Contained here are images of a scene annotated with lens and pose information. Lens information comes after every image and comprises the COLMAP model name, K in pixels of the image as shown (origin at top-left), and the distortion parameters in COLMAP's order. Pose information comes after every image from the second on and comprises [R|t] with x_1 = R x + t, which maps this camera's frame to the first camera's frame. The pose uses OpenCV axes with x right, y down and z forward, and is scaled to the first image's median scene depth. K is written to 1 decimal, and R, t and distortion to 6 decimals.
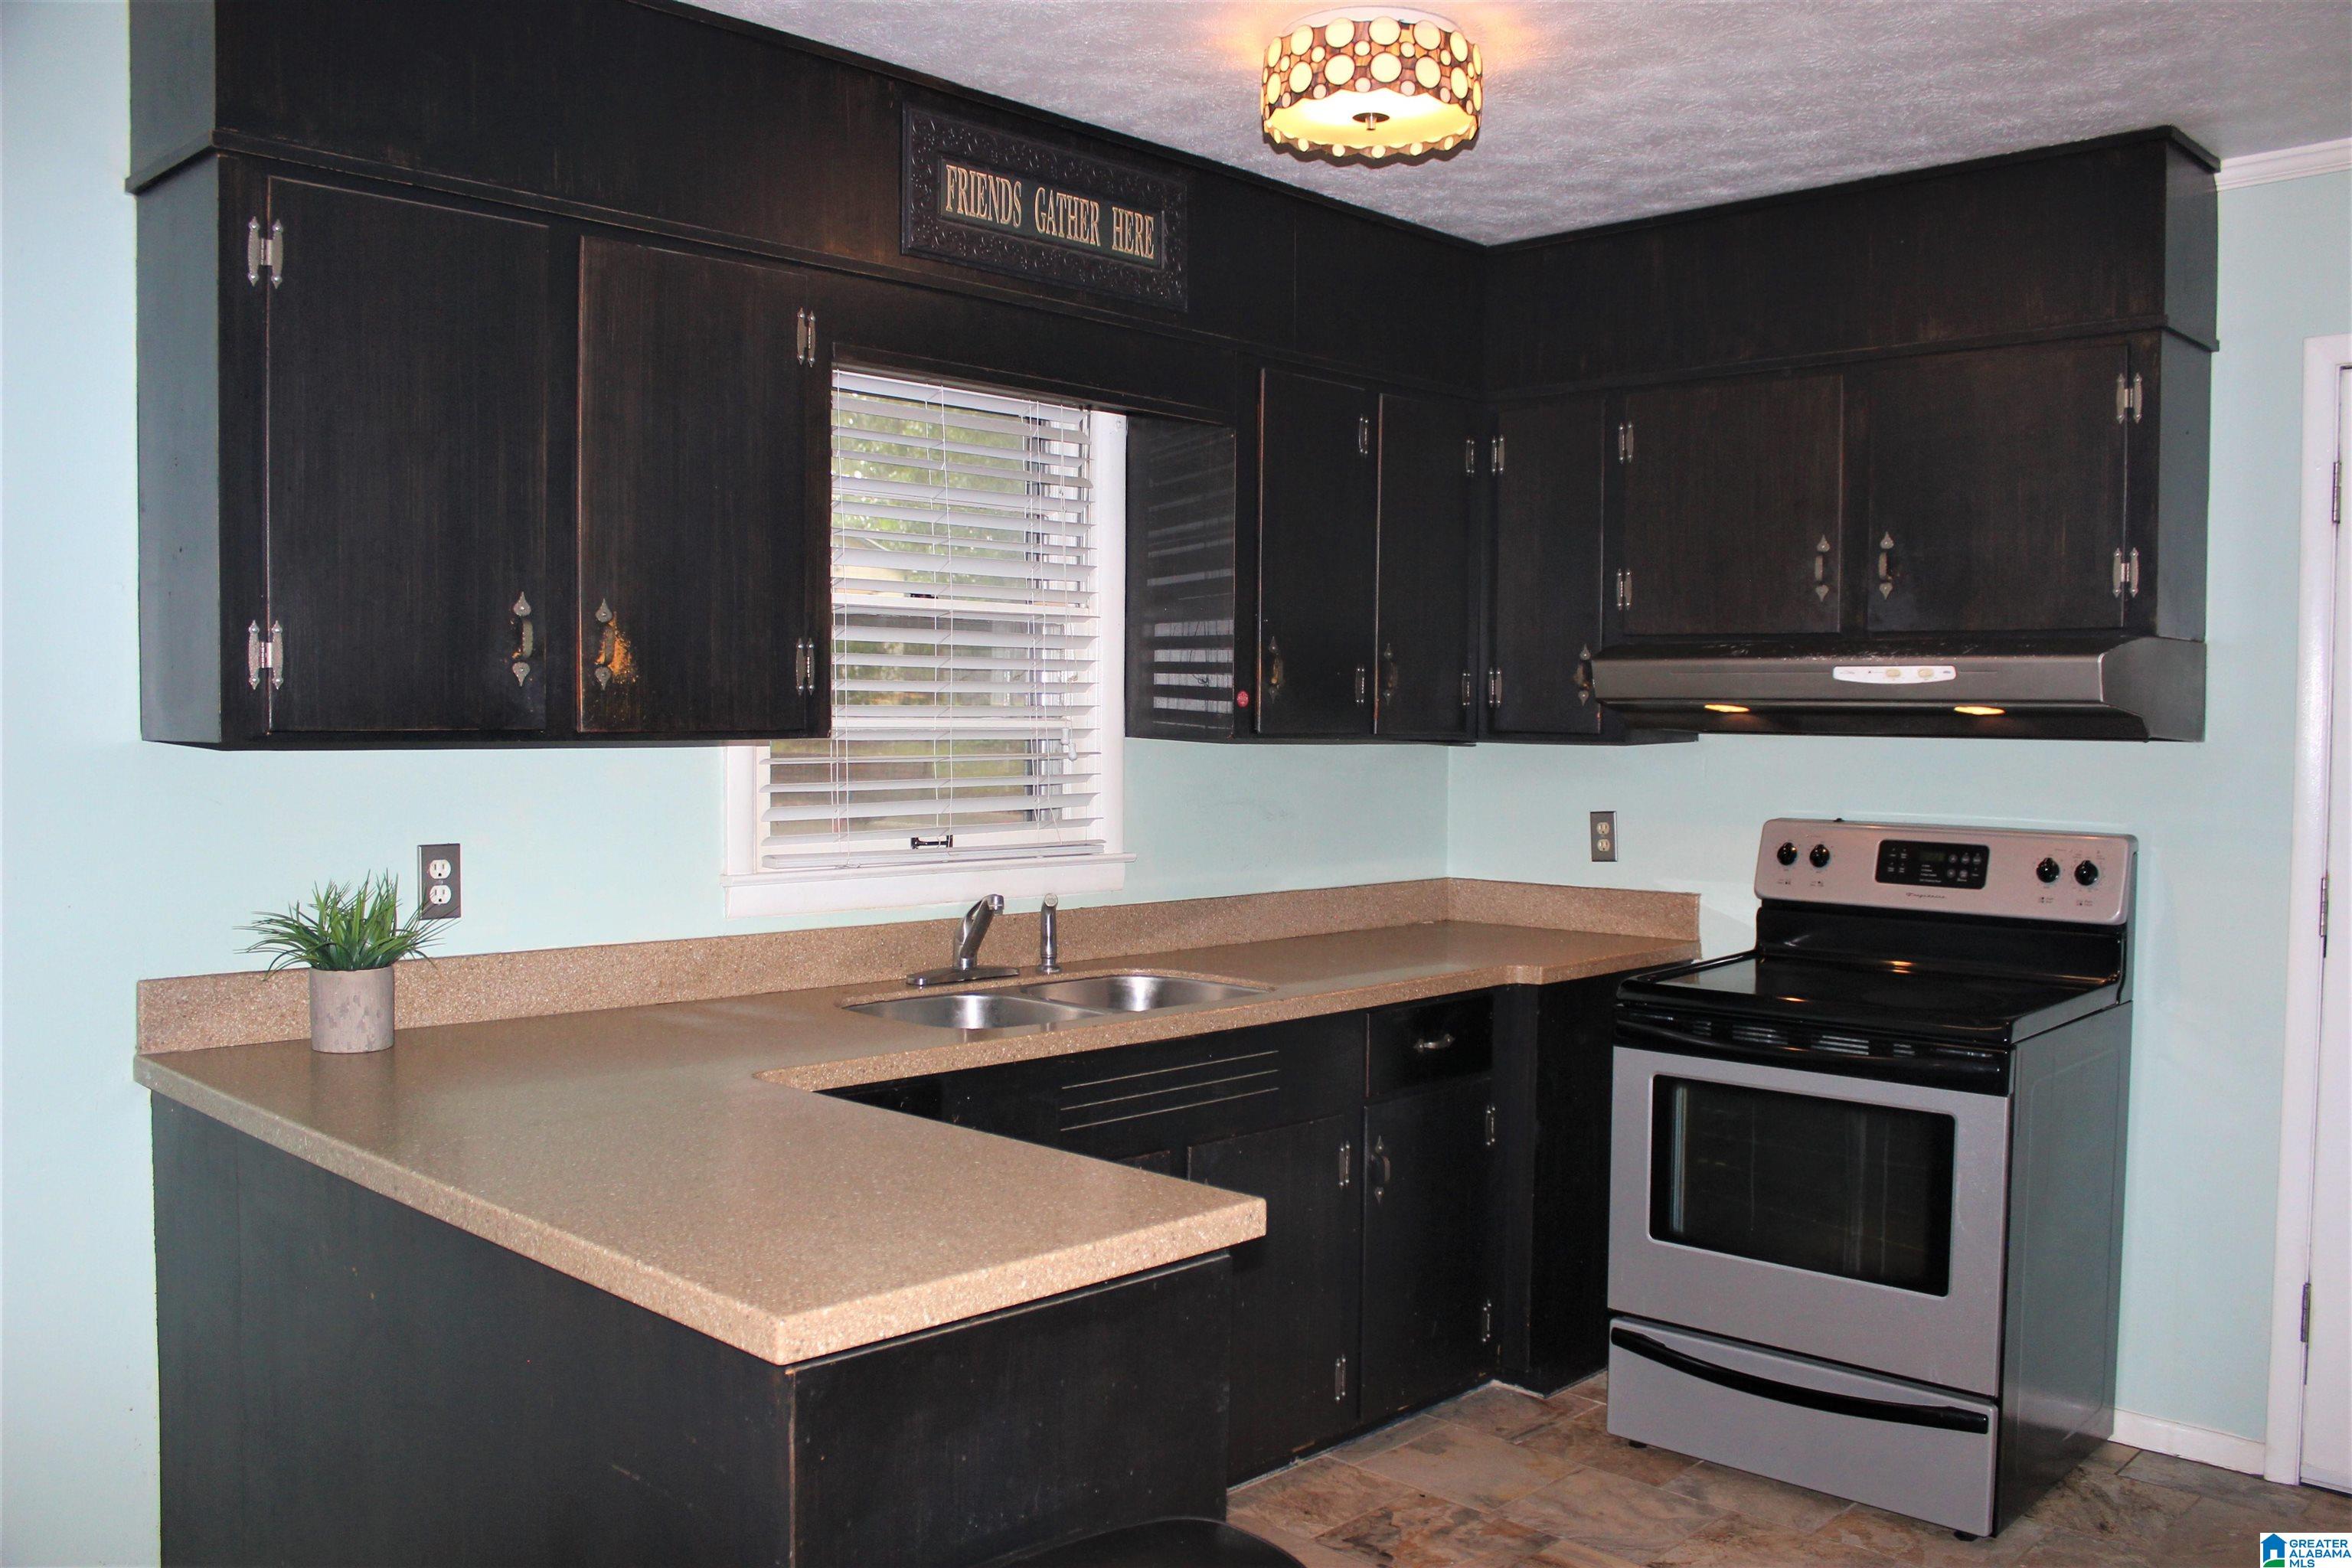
lens RADIAL K [[1944.3, 0, 1176.0], [0, 1944.3, 784.0], [0, 0, 1]] dist [-0.135288, 0.110618]
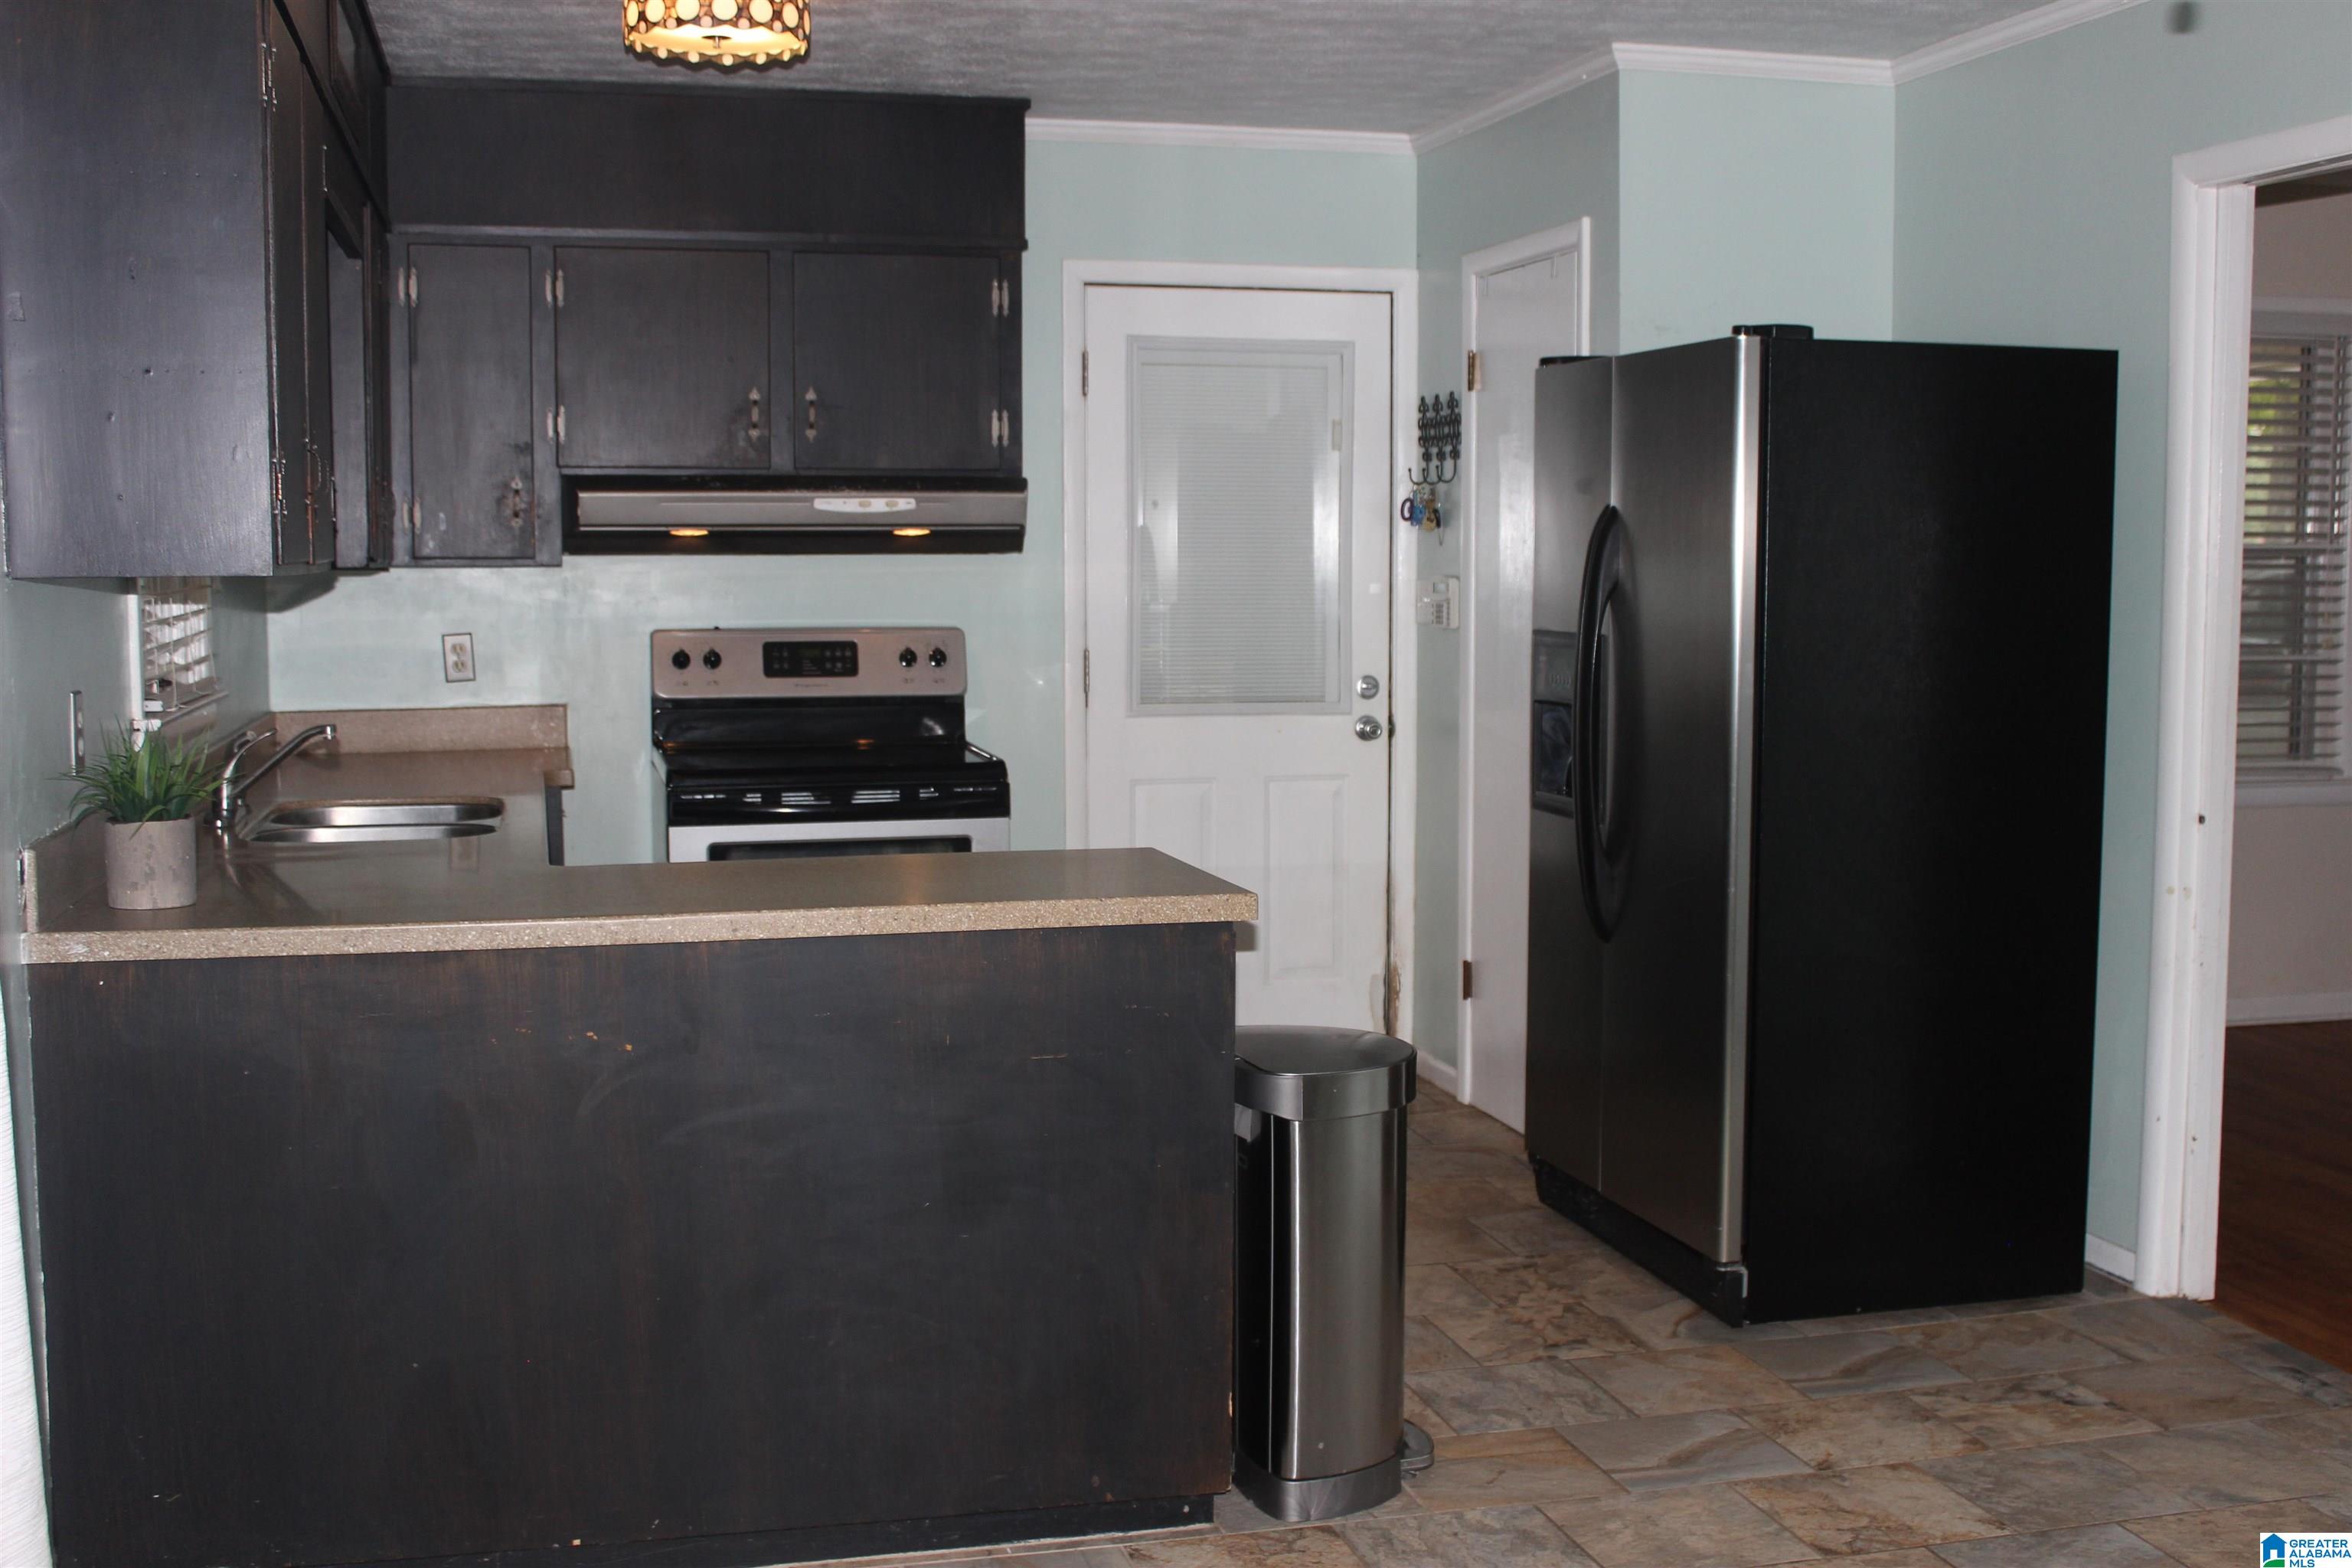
lens RADIAL K [[2555.0, 0, 1176.0], [0, 2555.0, 784.0], [0, 0, 1]] dist [-0.141334, 0.263239]
pose [[0.531743, -0.088209, 0.842300, -0.915034], [0.034938, 0.995999, 0.082248, -0.004435], [-0.846185, -0.014307, 0.532697, -0.067162]]
